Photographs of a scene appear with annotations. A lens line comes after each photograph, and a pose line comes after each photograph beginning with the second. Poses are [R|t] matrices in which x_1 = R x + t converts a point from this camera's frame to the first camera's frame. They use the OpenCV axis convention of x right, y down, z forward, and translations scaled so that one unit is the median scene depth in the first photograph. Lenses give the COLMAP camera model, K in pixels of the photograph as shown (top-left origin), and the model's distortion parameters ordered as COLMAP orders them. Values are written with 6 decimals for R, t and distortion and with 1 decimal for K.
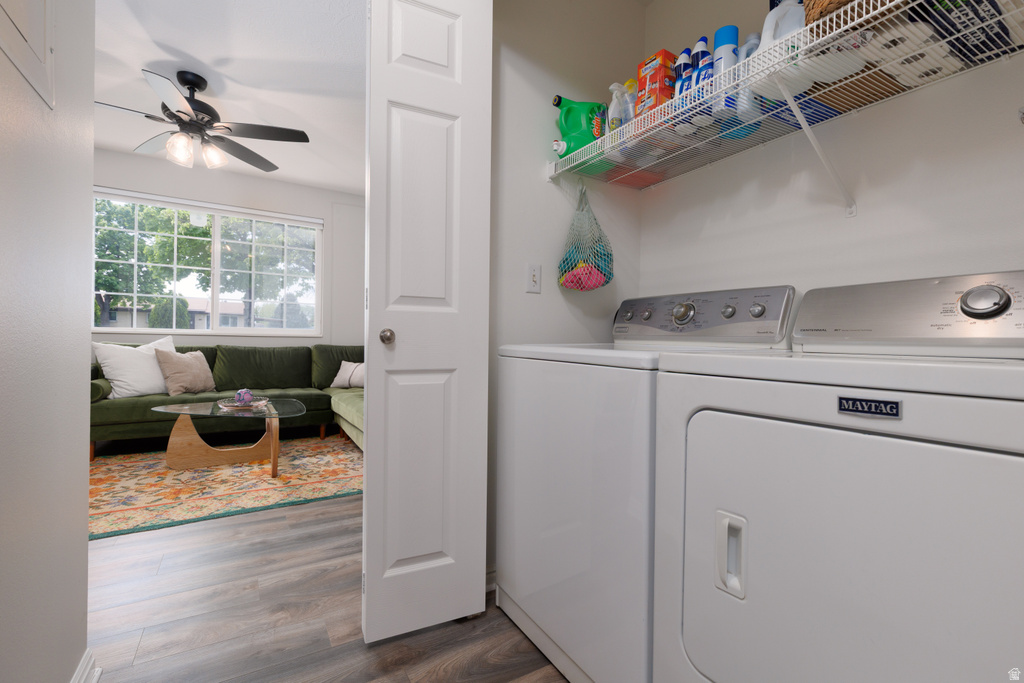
lens RADIAL K [[454.5, 0, 512.0], [0, 454.5, 341.5], [0, 0, 1]] dist [0.003695, -0.000178]
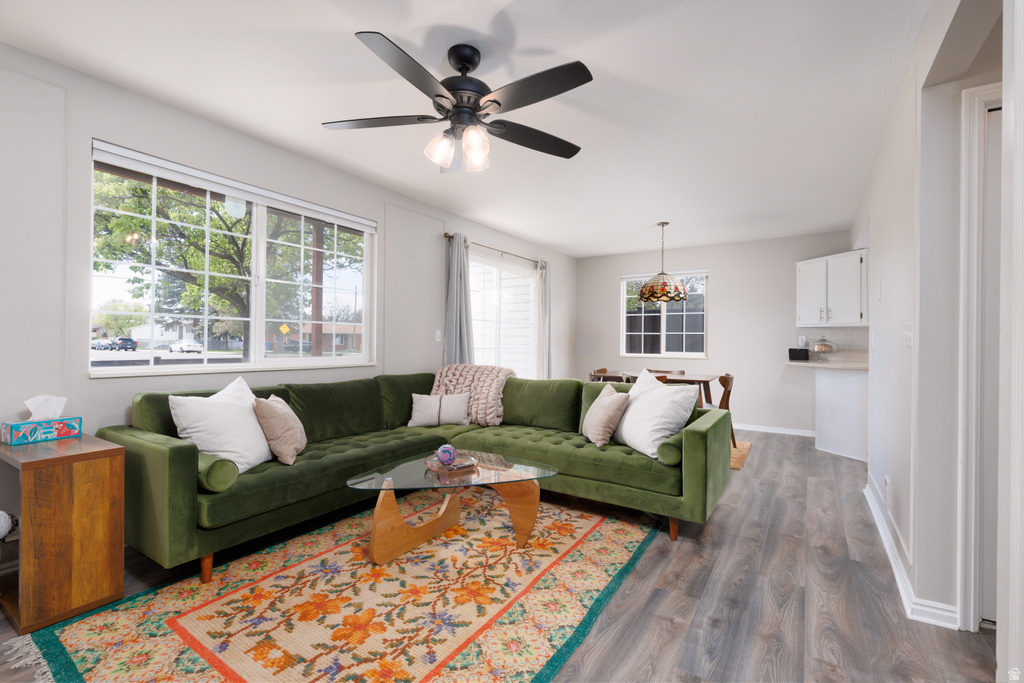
lens RADIAL K [[454.5, 0, 512.0], [0, 454.5, 341.5], [0, 0, 1]] dist [0.003695, -0.000178]
pose [[0.895427, -0.005637, 0.445172, -1.024359], [0.006531, 0.999979, -0.000475, -0.092413], [-0.445160, 0.003333, 0.895445, 0.285079]]
